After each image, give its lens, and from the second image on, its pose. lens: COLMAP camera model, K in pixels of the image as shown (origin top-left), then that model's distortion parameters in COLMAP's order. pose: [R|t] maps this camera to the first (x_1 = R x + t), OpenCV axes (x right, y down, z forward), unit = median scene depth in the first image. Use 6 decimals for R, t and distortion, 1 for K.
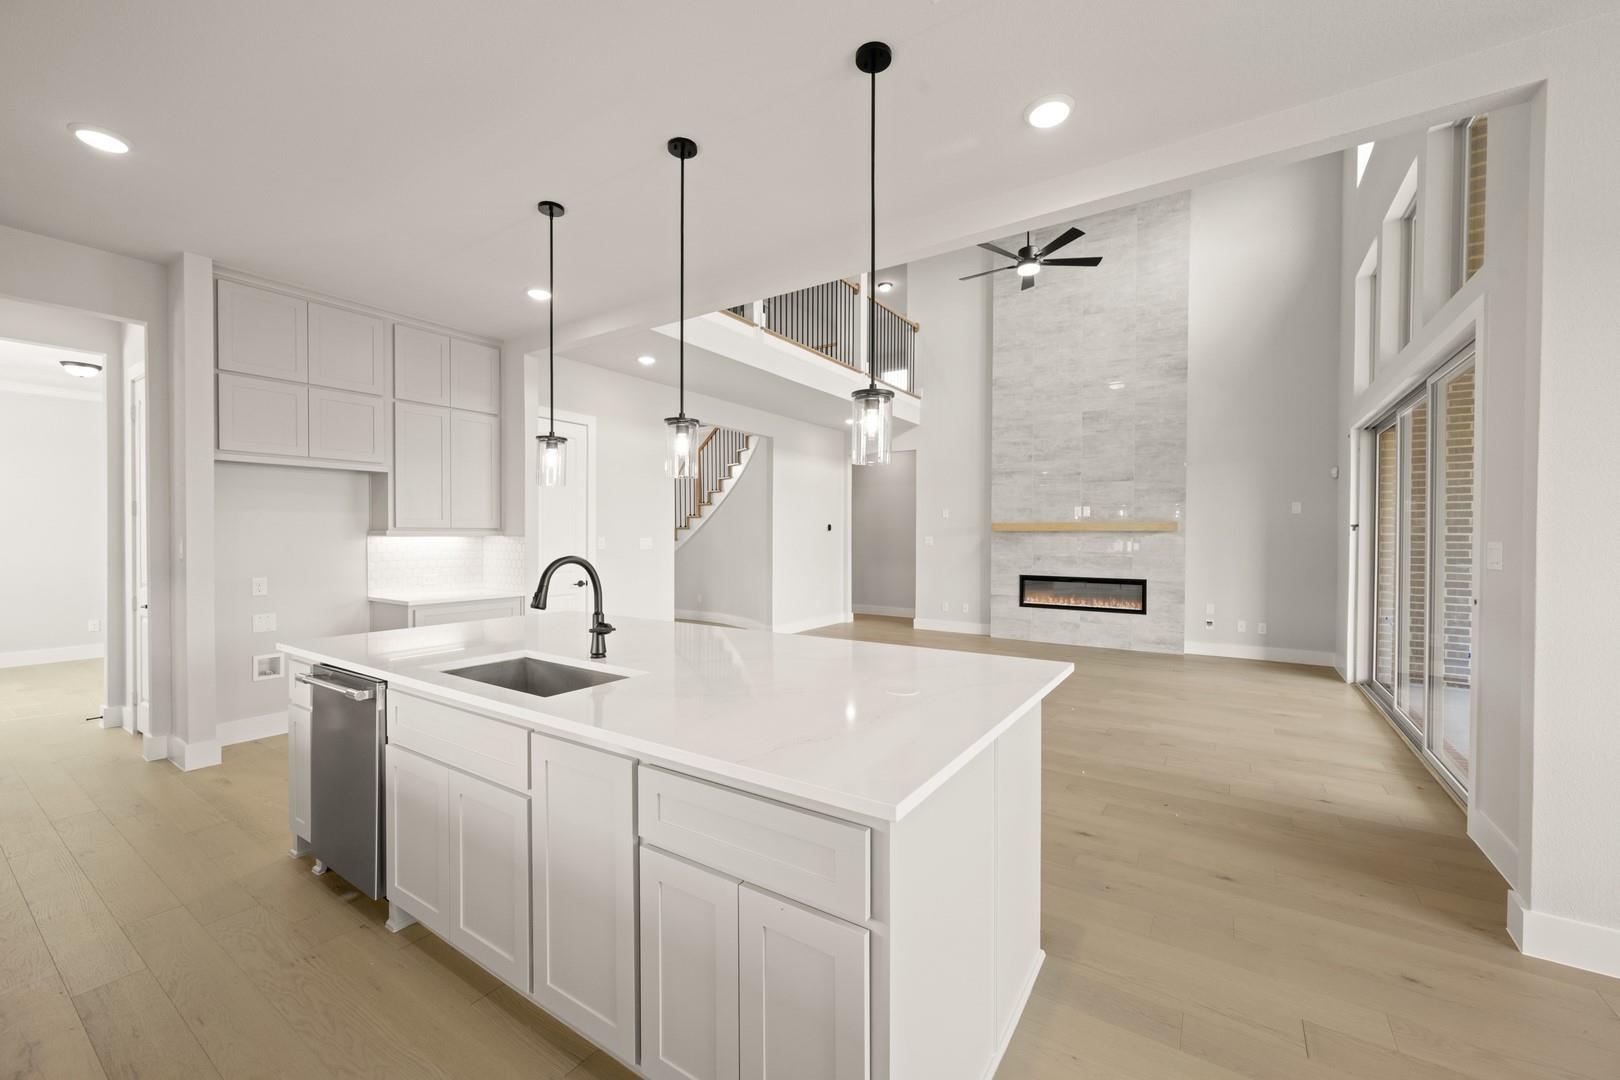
lens RADIAL K [[625.6, 0, 810.4], [0, 625.6, 537.0], [0, 0, 1]] dist [-0.000291, -0.000045]
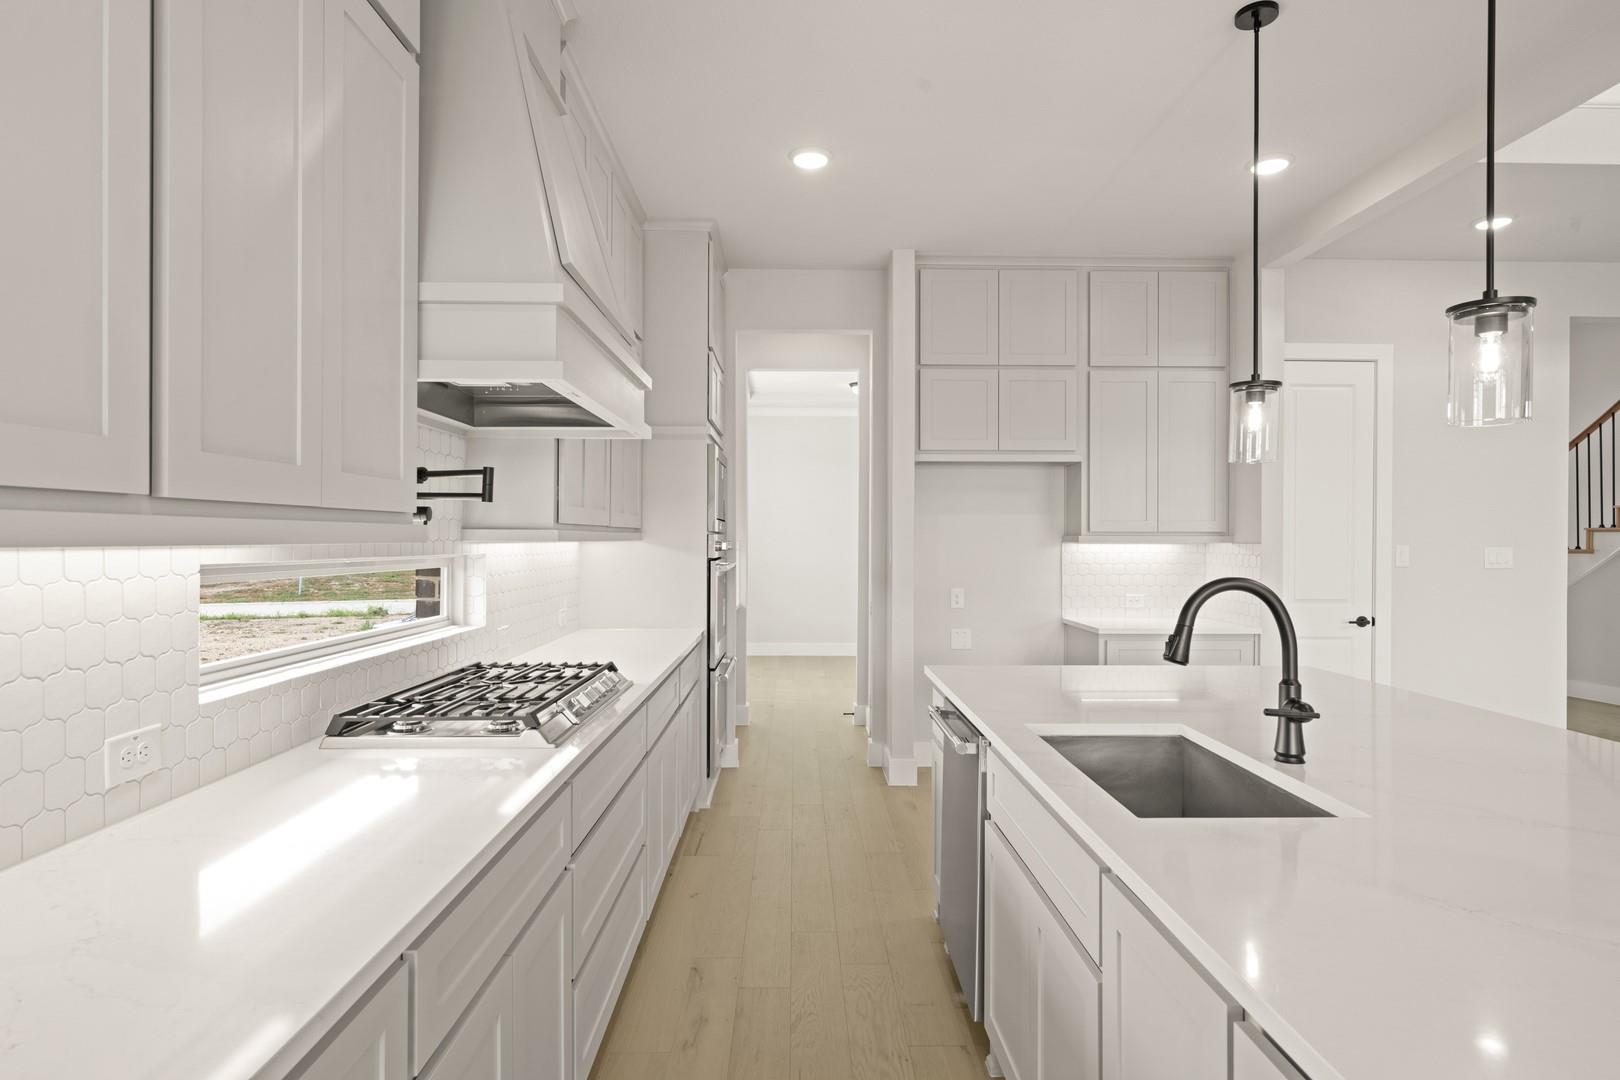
lens RADIAL K [[866.6, 0, 808.1], [0, 866.6, 537.1], [0, 0, 1]] dist [-0.000218, 0.000194]
pose [[0.571701, -0.002138, -0.820459, 0.027767], [-0.005285, 0.999966, -0.006288, 0.000009], [0.820445, 0.007931, 0.571671, 0.120337]]
